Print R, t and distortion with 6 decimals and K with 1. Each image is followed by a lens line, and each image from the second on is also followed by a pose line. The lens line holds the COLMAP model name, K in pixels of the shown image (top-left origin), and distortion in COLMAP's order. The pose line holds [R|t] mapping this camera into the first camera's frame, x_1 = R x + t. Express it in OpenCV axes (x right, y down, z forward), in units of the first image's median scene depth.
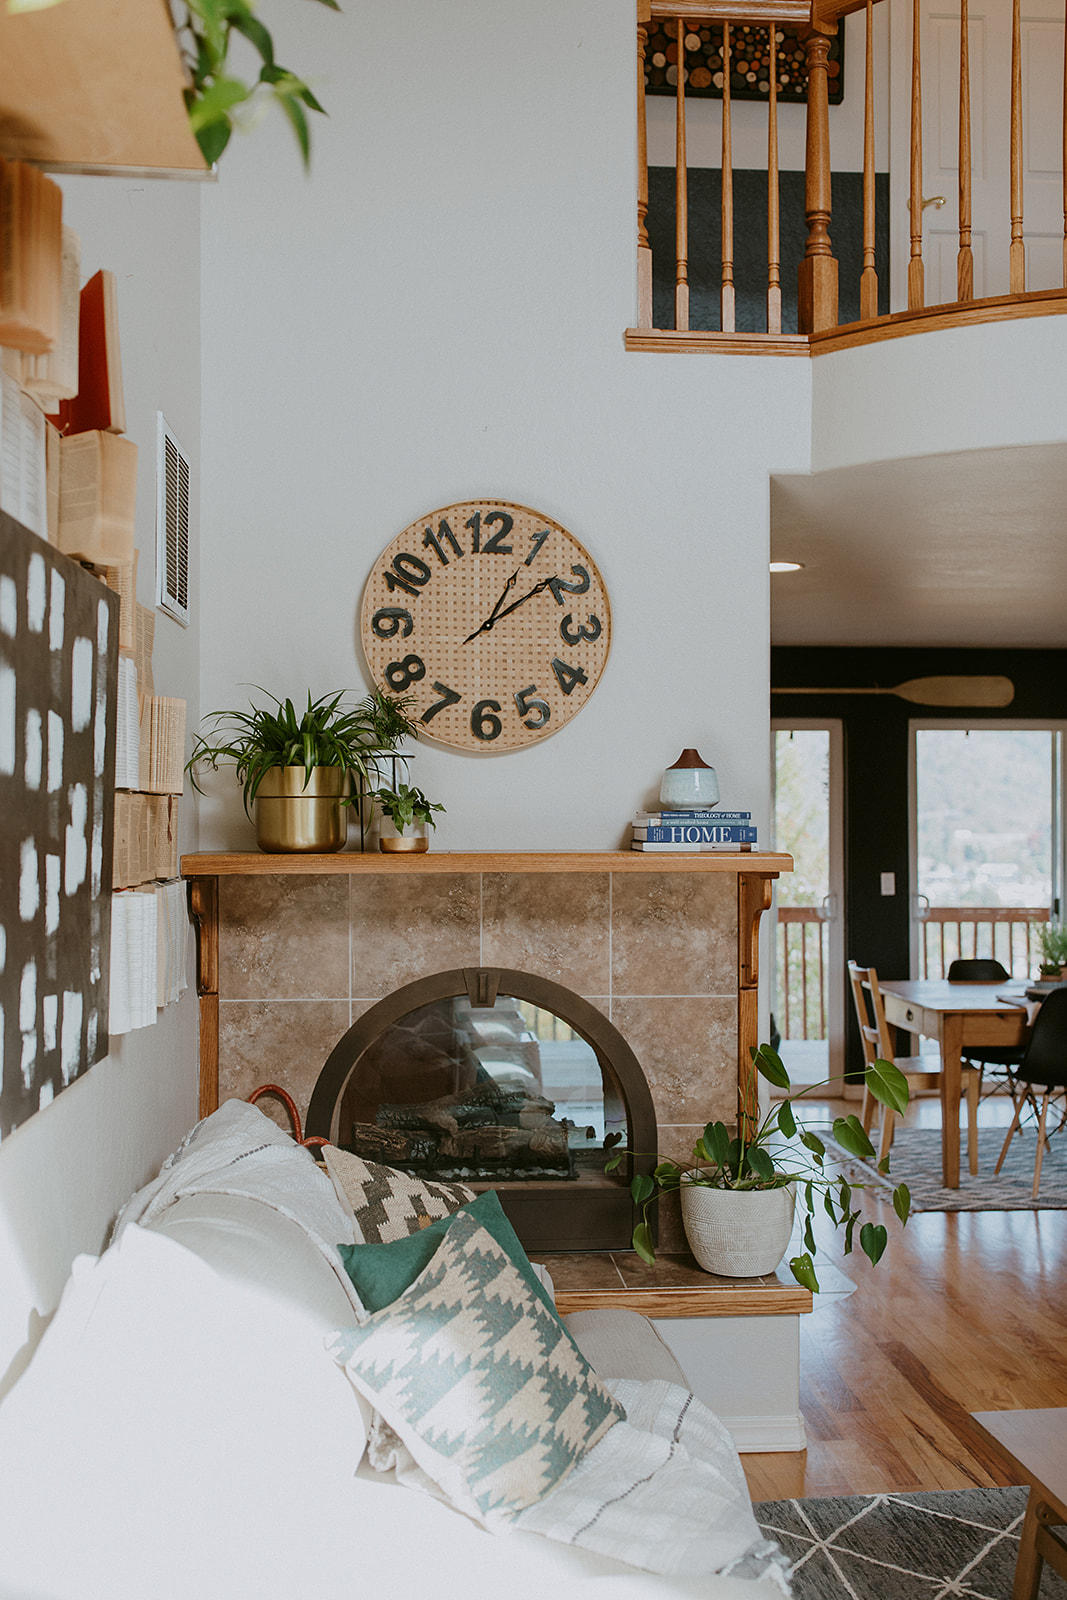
lens RADIAL K [[1528.9, 0, 533.5], [0, 1528.9, 800.0], [0, 0, 1]] dist [0.001458, 0.000579]
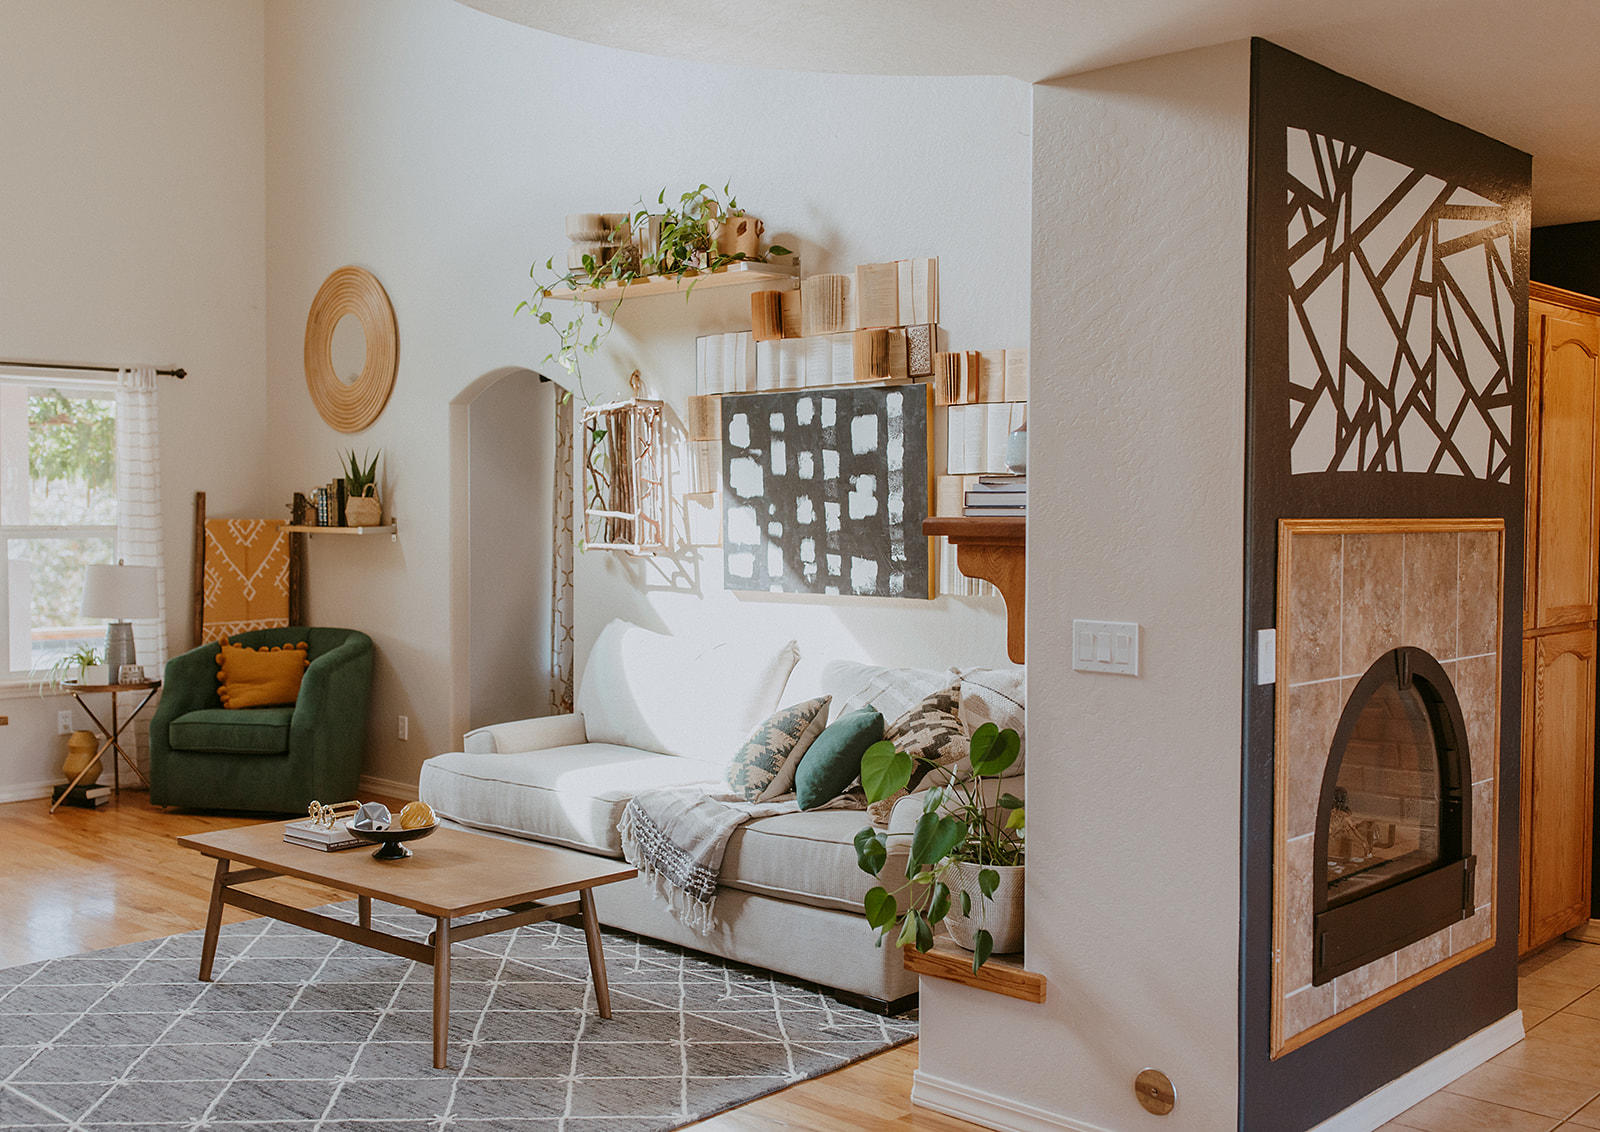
lens RADIAL K [[1664.4, 0, 800.0], [0, 1664.4, 566.0], [0, 0, 1]] dist [0.008662, 0.002005]
pose [[-0.725956, 0.021734, -0.687397, 1.596382], [-0.000486, 0.999484, 0.032114, 0.048998], [0.687741, 0.023647, -0.725571, 2.821113]]
